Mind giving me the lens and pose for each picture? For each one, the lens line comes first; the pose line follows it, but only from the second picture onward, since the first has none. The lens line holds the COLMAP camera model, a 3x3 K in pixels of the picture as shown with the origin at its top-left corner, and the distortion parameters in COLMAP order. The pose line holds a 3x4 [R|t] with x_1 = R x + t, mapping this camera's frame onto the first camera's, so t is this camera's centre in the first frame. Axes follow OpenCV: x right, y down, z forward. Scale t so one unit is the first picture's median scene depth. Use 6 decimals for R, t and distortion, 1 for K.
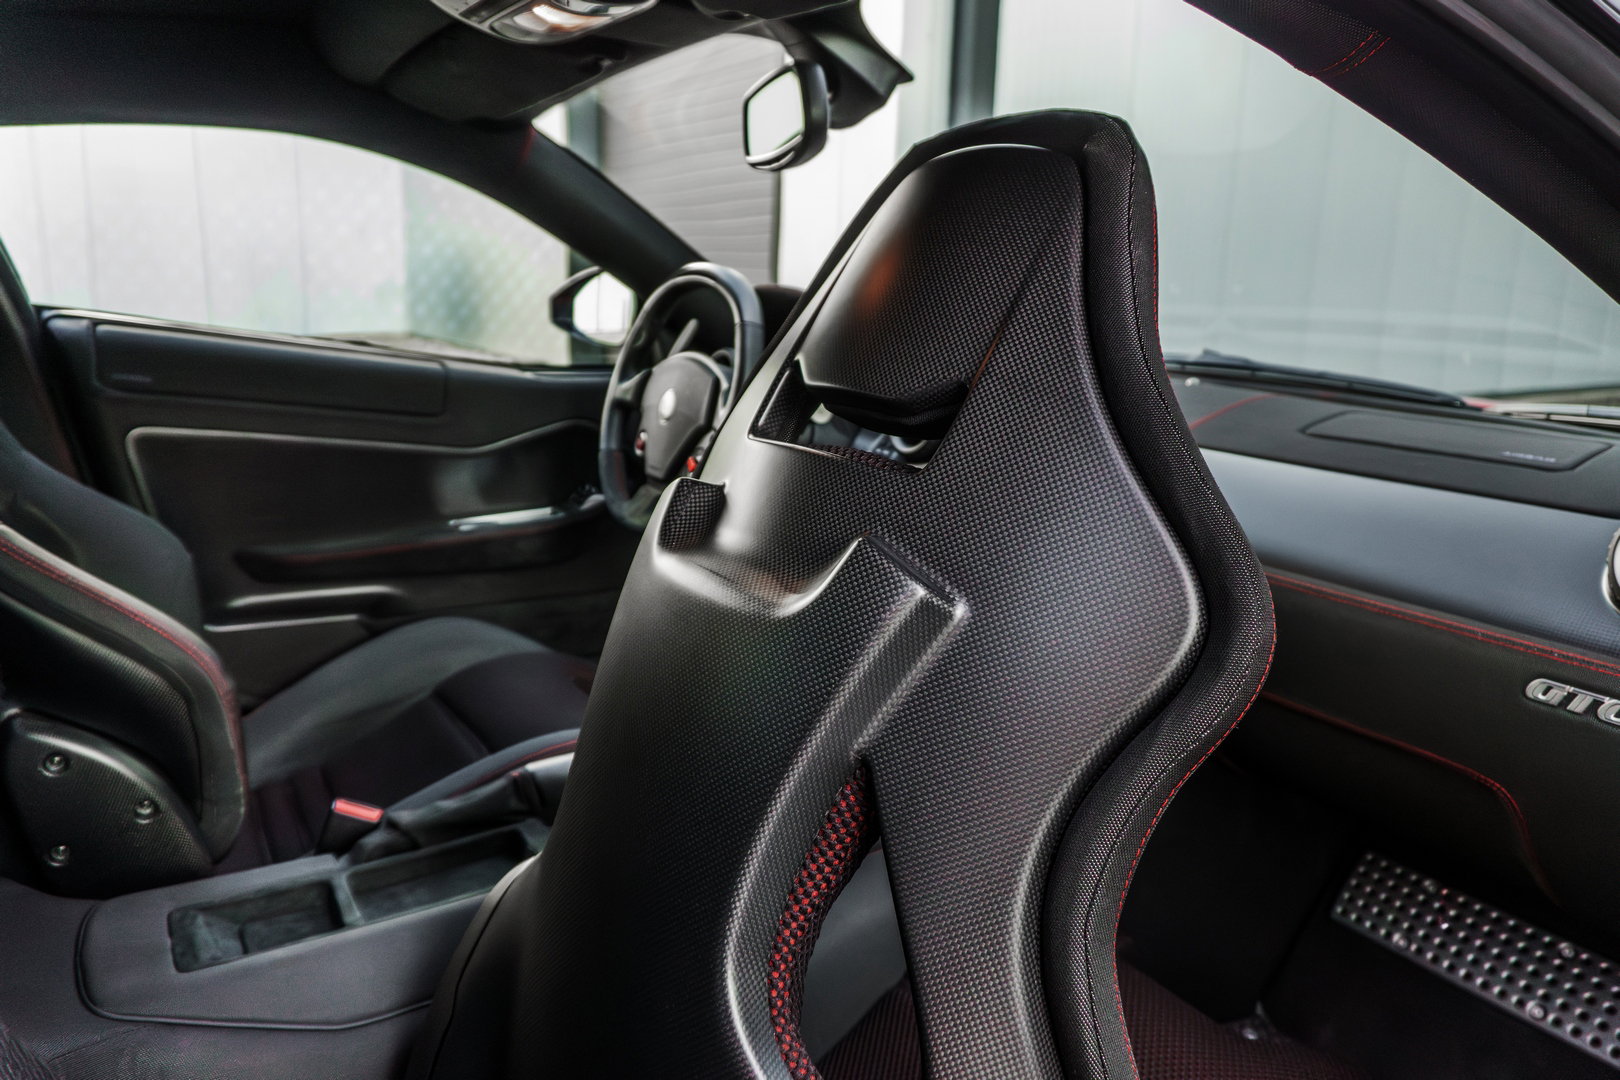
lens RADIAL K [[1123.1, 0, 810.0], [0, 1123.1, 540.0], [0, 0, 1]] dist [-0.004990, -0.001430]
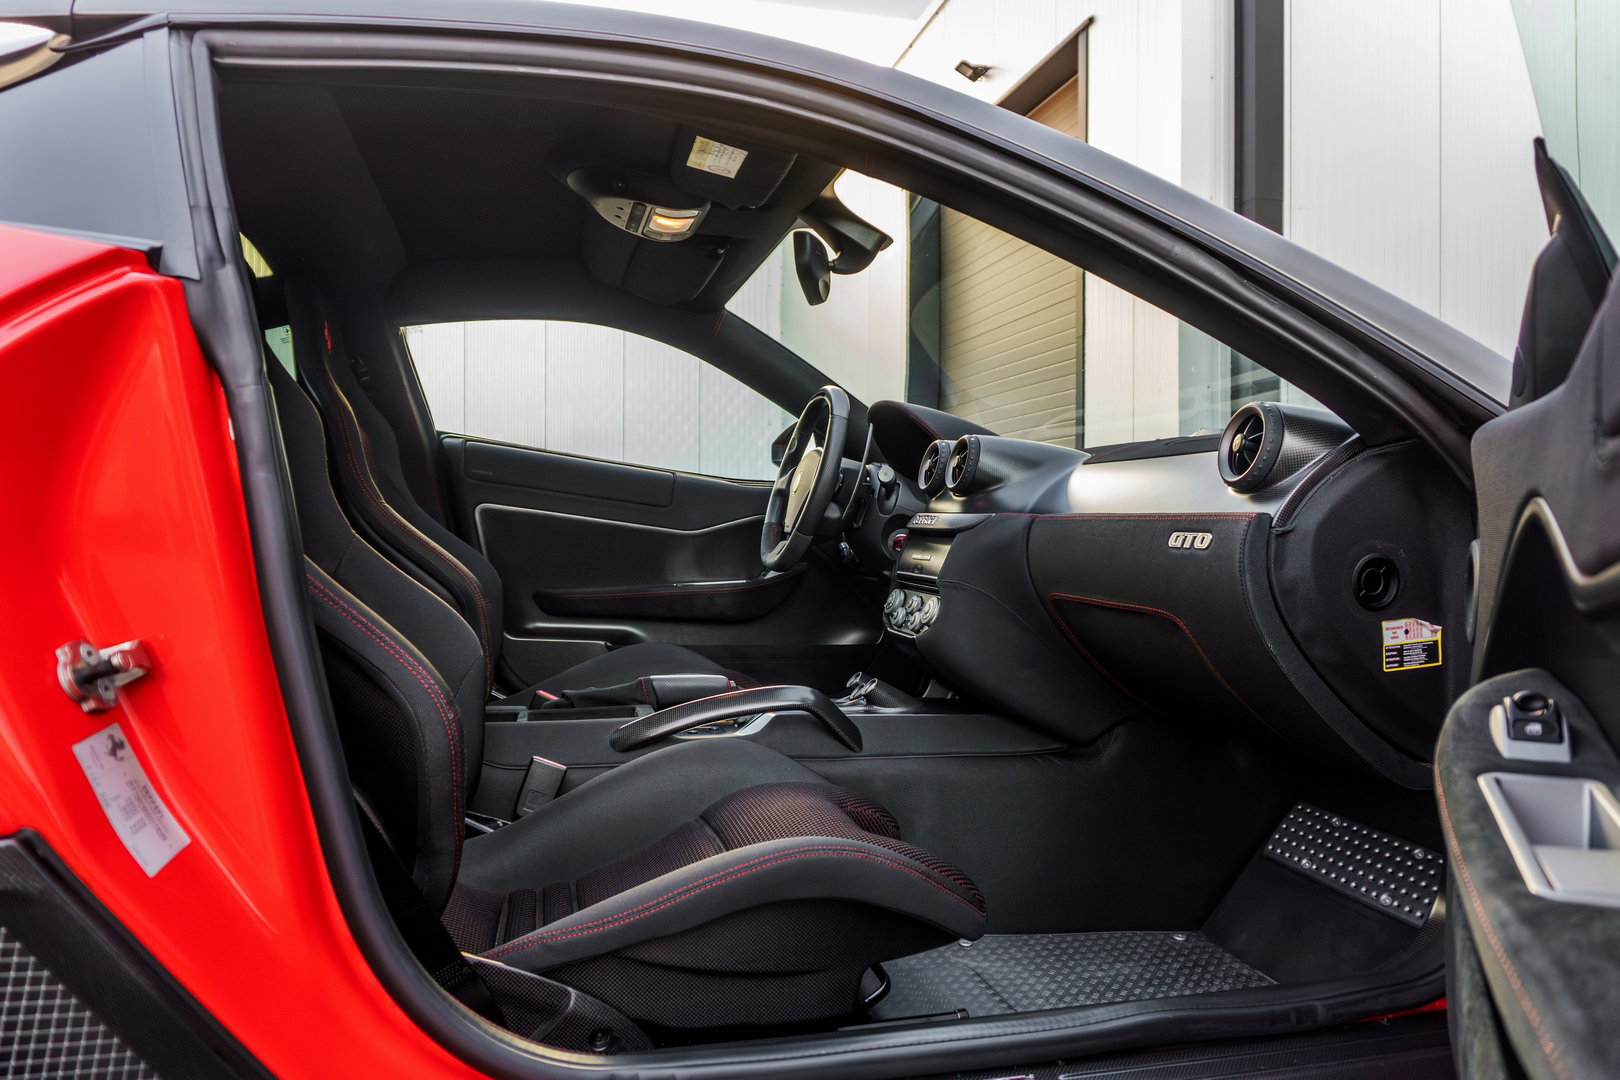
lens RADIAL K [[1123.1, 0, 810.0], [0, 1123.1, 540.0], [0, 0, 1]] dist [-0.004990, -0.001430]
pose [[0.948982, -0.013559, -0.315037, 0.362679], [-0.056954, 0.975274, -0.213534, 0.275377], [0.310143, 0.220583, 0.924746, -0.343013]]
